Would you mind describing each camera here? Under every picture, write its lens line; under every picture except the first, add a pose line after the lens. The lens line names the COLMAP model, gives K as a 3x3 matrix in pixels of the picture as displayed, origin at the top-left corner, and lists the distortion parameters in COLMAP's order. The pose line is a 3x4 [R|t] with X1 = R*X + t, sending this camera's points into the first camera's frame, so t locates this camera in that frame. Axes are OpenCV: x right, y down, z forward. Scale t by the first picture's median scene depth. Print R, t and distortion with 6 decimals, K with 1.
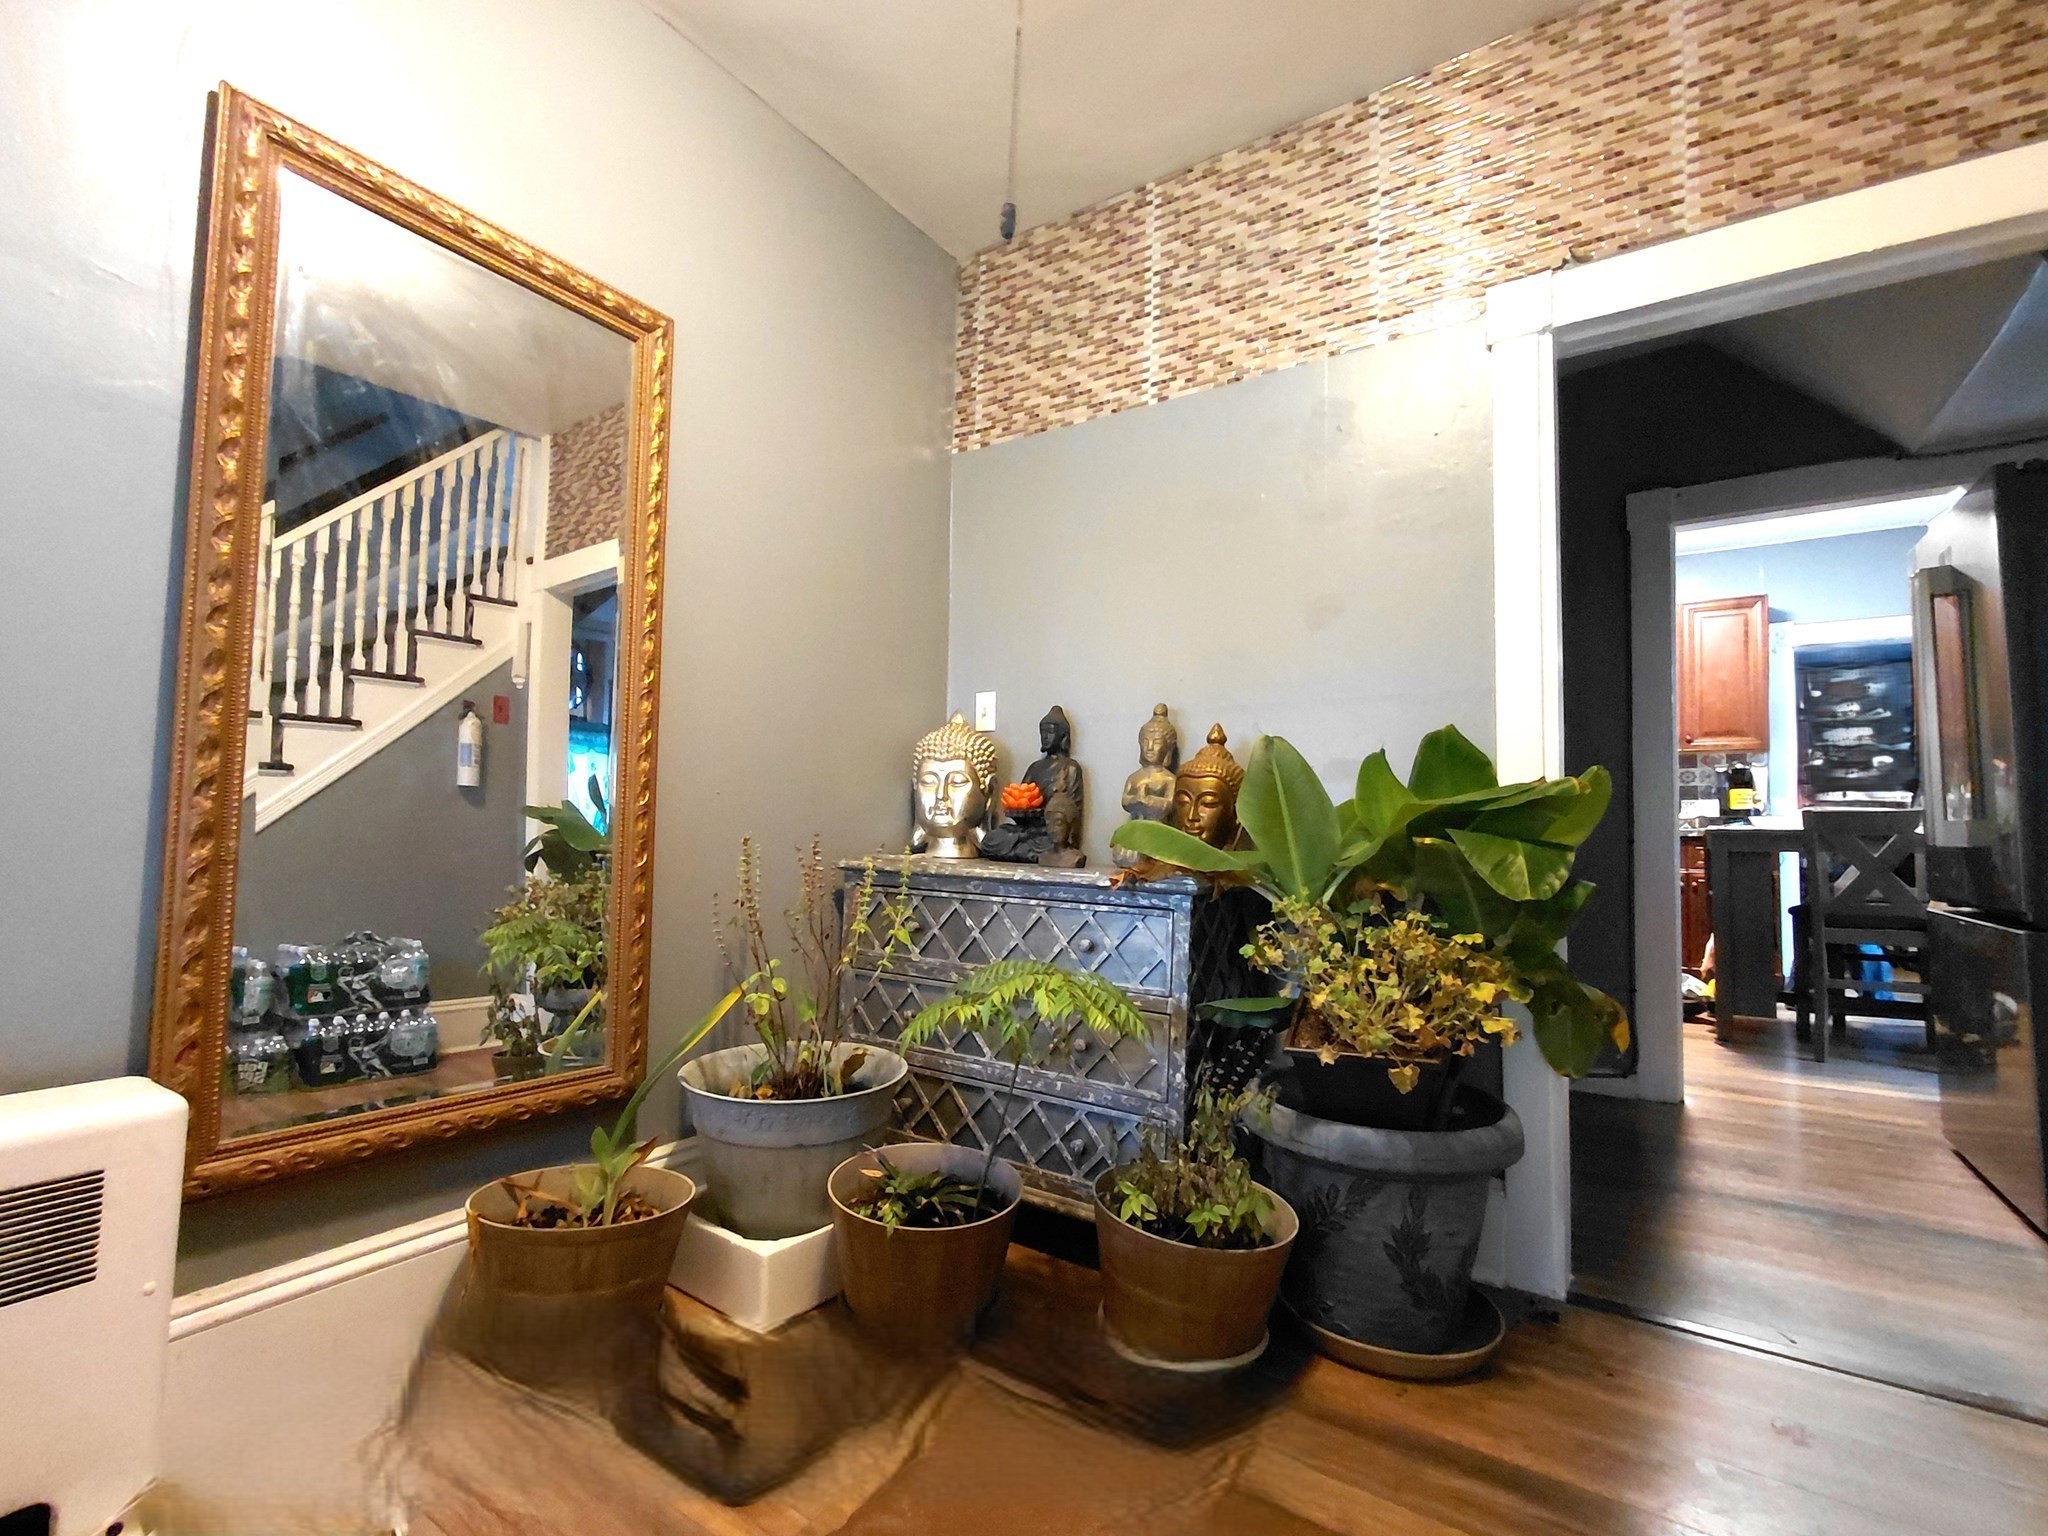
lens RADIAL K [[935.2, 0, 1018.0], [0, 935.2, 769.9], [0, 0, 1]] dist [-0.002537, -0.000686]
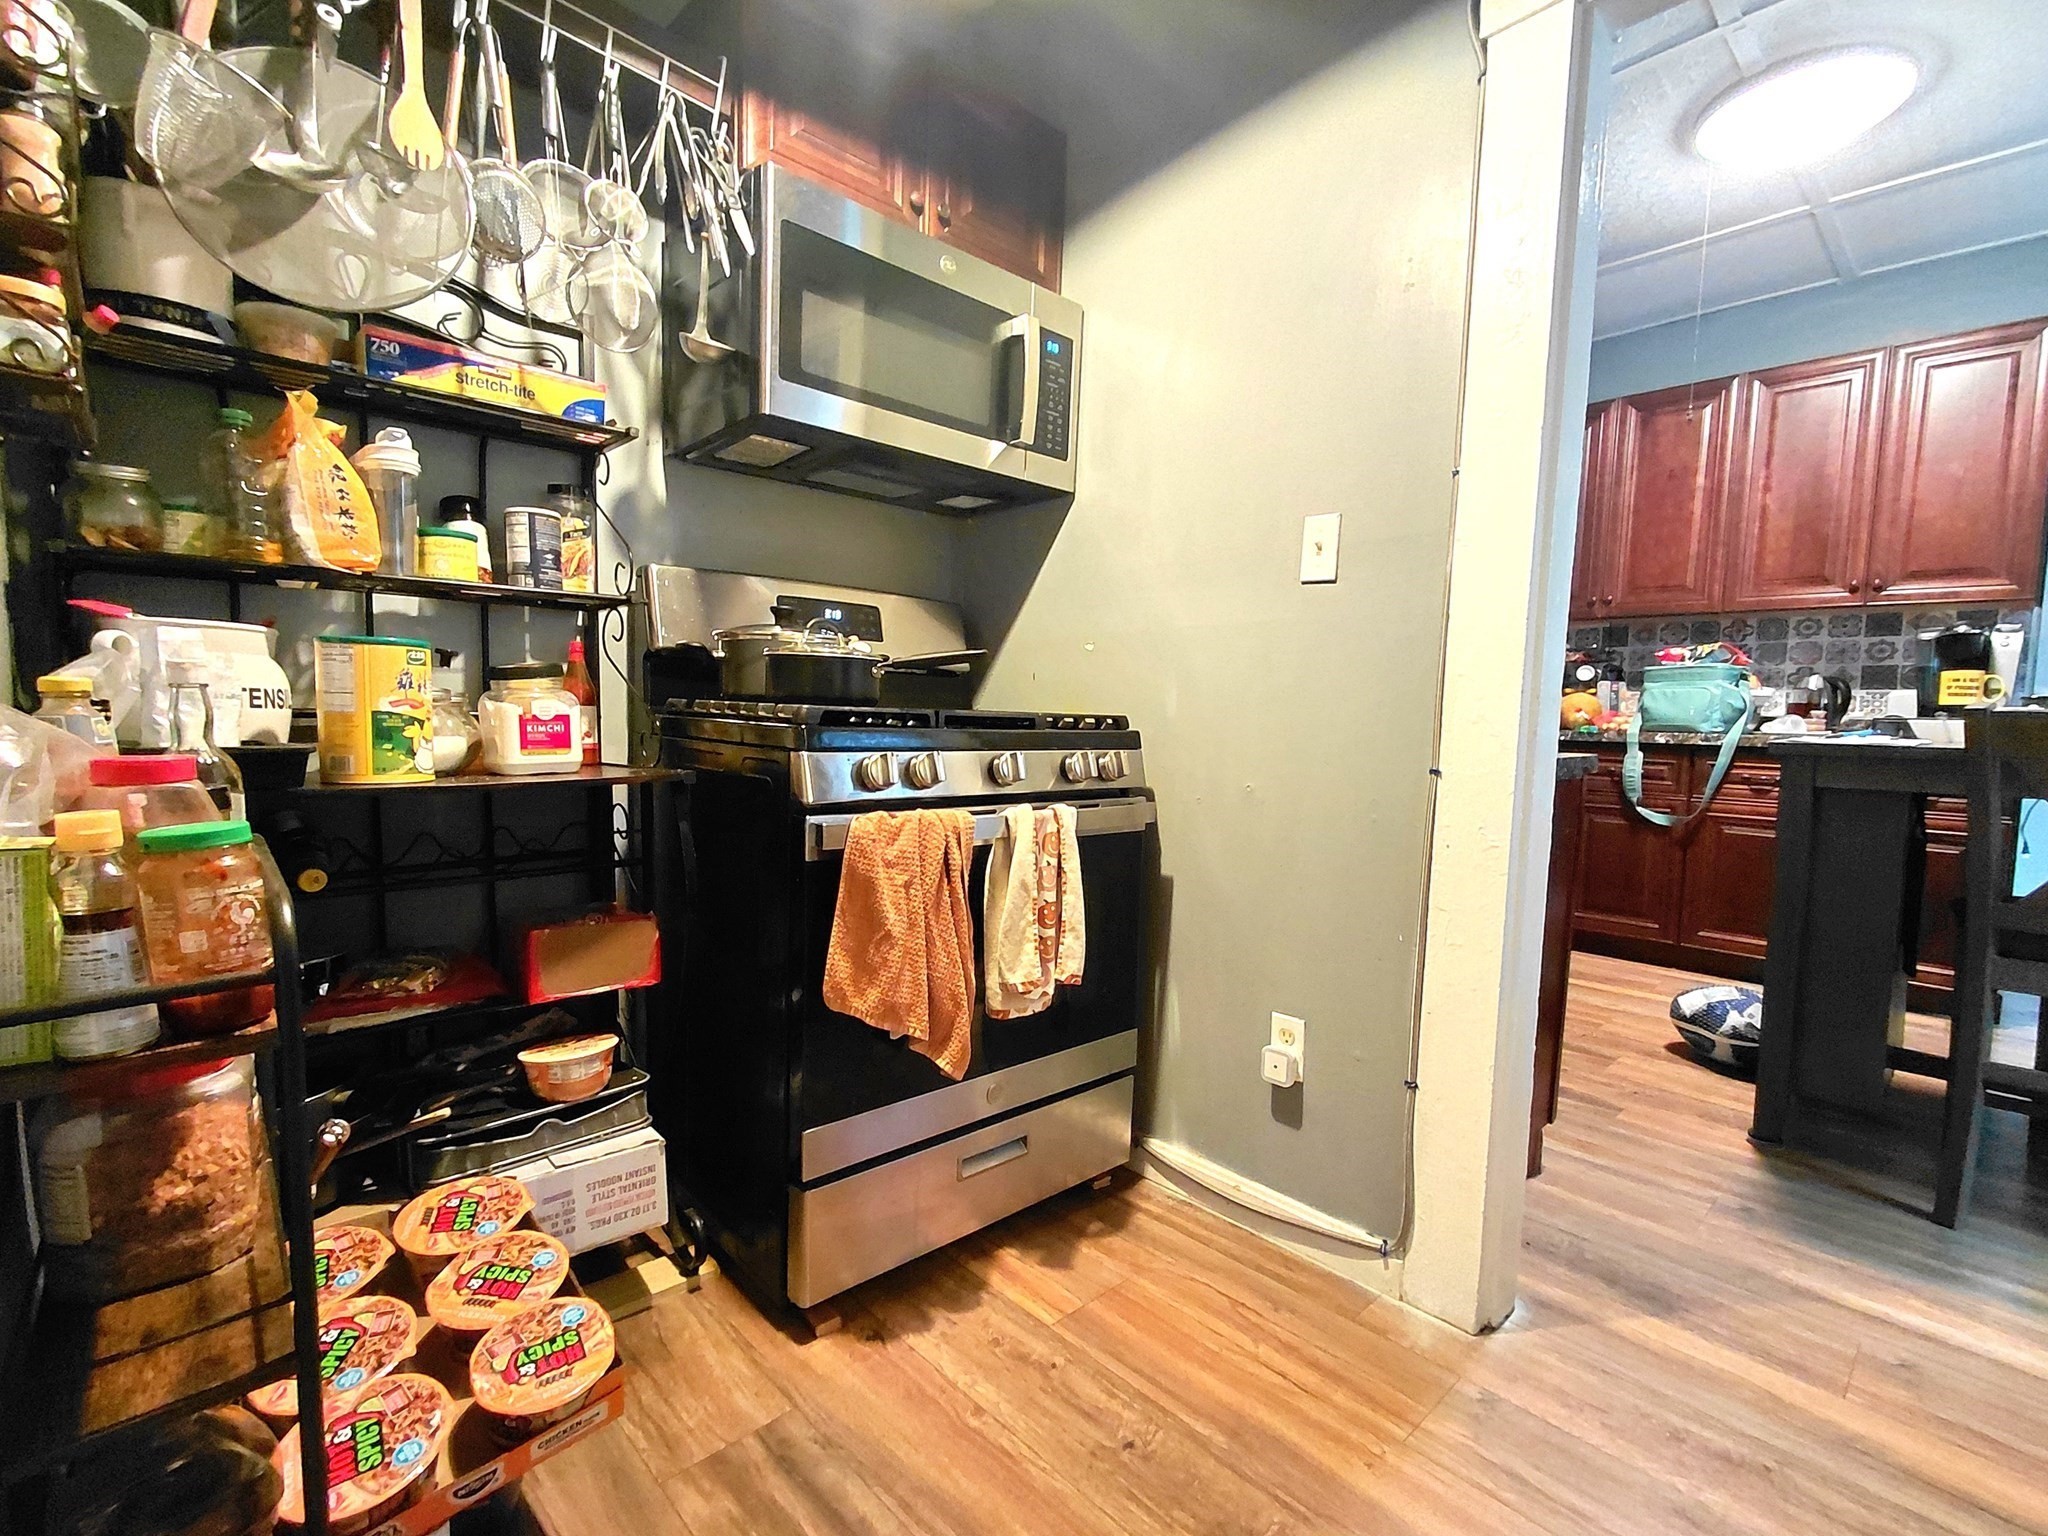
lens RADIAL K [[935.2, 0, 1026.2], [0, 935.2, 776.4], [0, 0, 1]] dist [-0.002537, -0.000686]
pose [[0.974097, 0.031707, -0.223897, 0.332758], [-0.002511, 0.991577, 0.129494, 0.012186], [0.226117, -0.125577, 0.965972, 0.297912]]
